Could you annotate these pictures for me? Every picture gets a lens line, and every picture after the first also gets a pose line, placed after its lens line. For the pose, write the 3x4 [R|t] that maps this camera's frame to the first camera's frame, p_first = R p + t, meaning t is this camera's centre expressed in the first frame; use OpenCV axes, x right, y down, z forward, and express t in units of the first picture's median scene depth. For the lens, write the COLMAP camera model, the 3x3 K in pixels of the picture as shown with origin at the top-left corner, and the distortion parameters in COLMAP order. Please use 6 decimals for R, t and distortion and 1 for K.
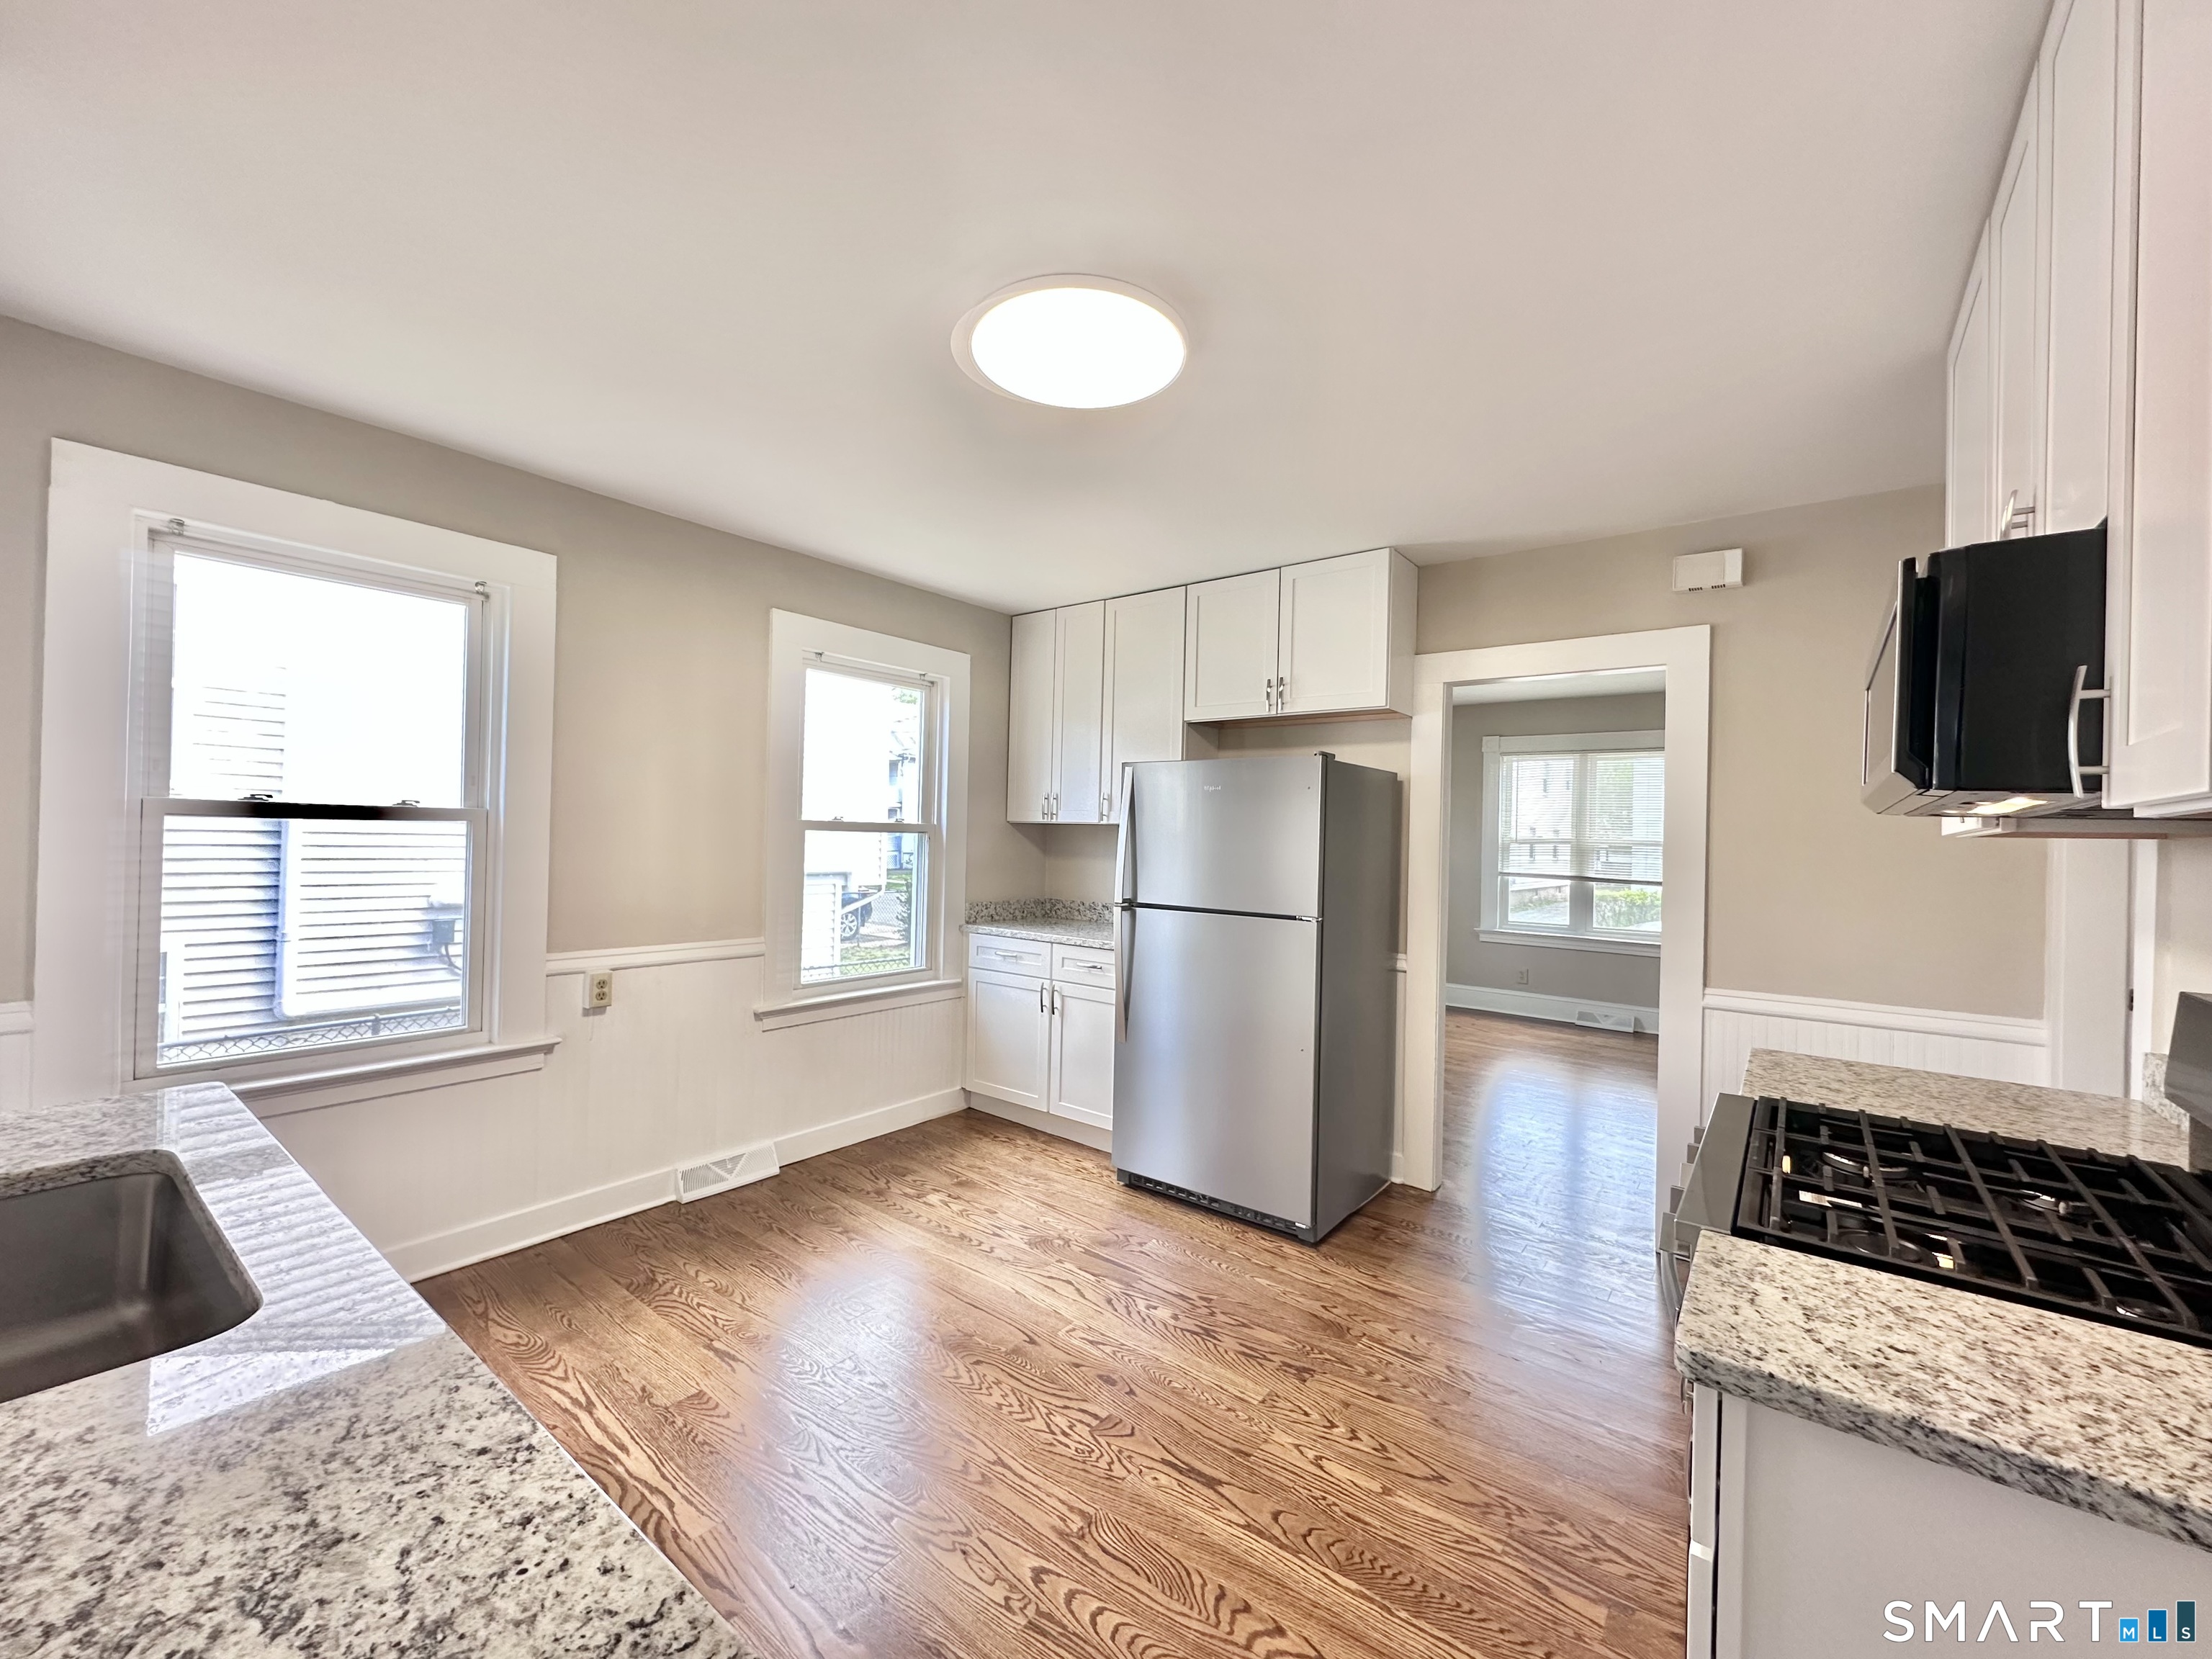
lens RADIAL K [[888.6, 0, 1106.0], [0, 888.6, 829.5], [0, 0, 1]] dist [-0.001496, 0.000171]
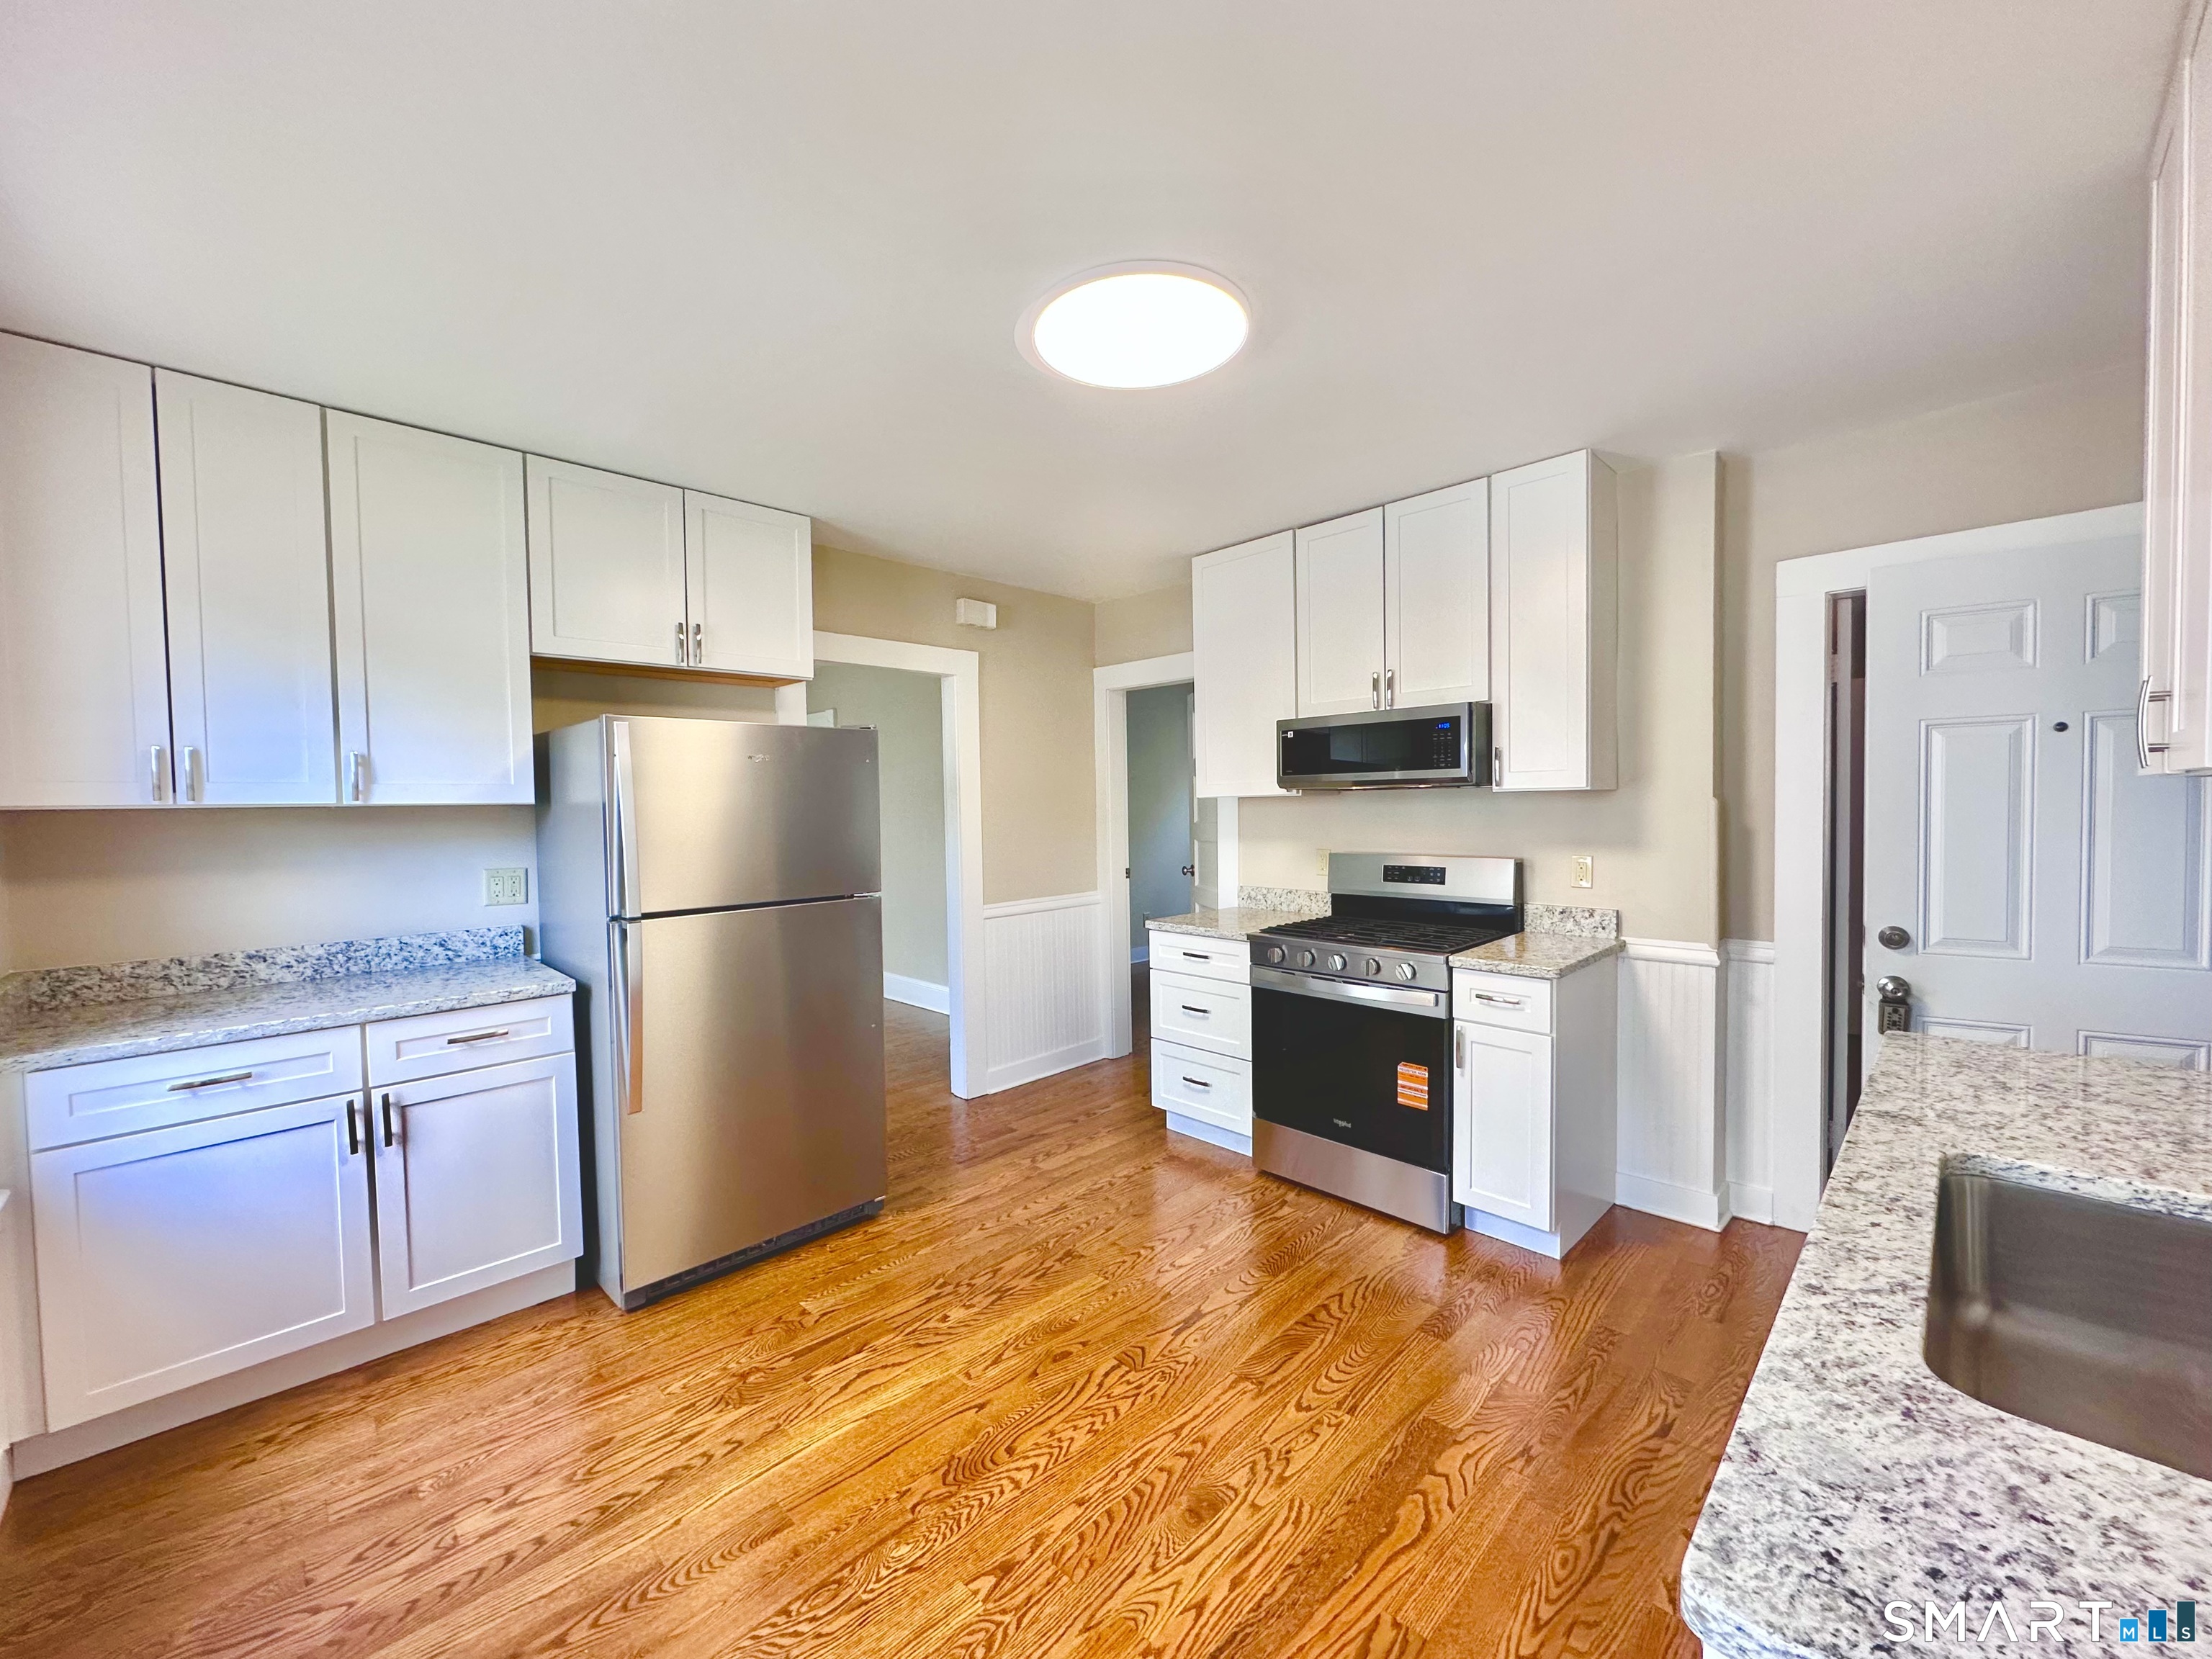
lens RADIAL K [[888.6, 0, 1106.0], [0, 888.6, 829.5], [0, 0, 1]] dist [-0.001496, 0.000171]
pose [[0.113592, -0.056705, 0.991908, -0.743884], [0.013555, 0.998365, 0.055522, -0.023138], [-0.993435, 0.007139, 0.114175, 0.648175]]
